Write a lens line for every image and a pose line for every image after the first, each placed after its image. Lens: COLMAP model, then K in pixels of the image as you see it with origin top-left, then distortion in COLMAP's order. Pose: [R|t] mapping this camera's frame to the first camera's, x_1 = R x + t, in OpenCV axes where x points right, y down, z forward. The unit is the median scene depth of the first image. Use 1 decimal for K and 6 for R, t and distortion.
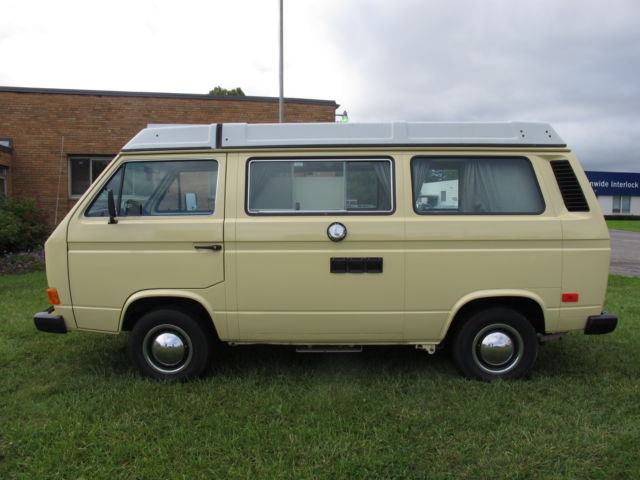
lens RADIAL K [[539.5, 0, 318.3], [0, 539.5, 236.9], [0, 0, 1]] dist [-0.146774, 0.101904]
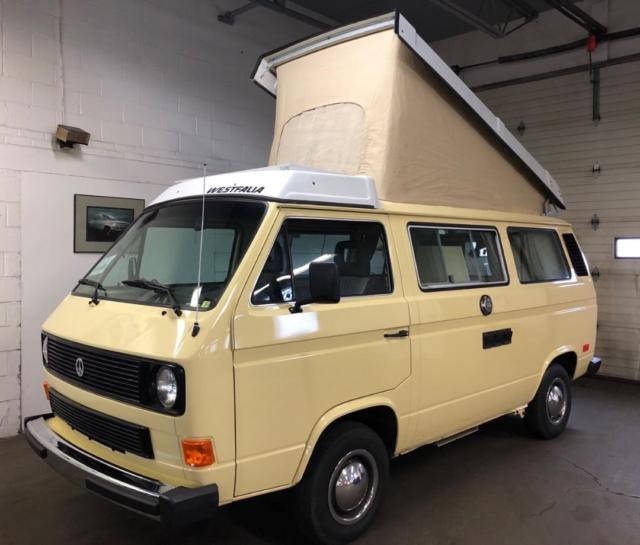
lens RADIAL K [[602.1, 0, 332.4], [0, 602.1, 264.5], [0, 0, 1]] dist [0.015727, 0.000000]
pose [[0.675137, -0.009362, 0.737633, -0.913111], [0.067911, 0.996462, -0.049511, -0.044896], [-0.734560, 0.083520, 0.673384, 0.468238]]
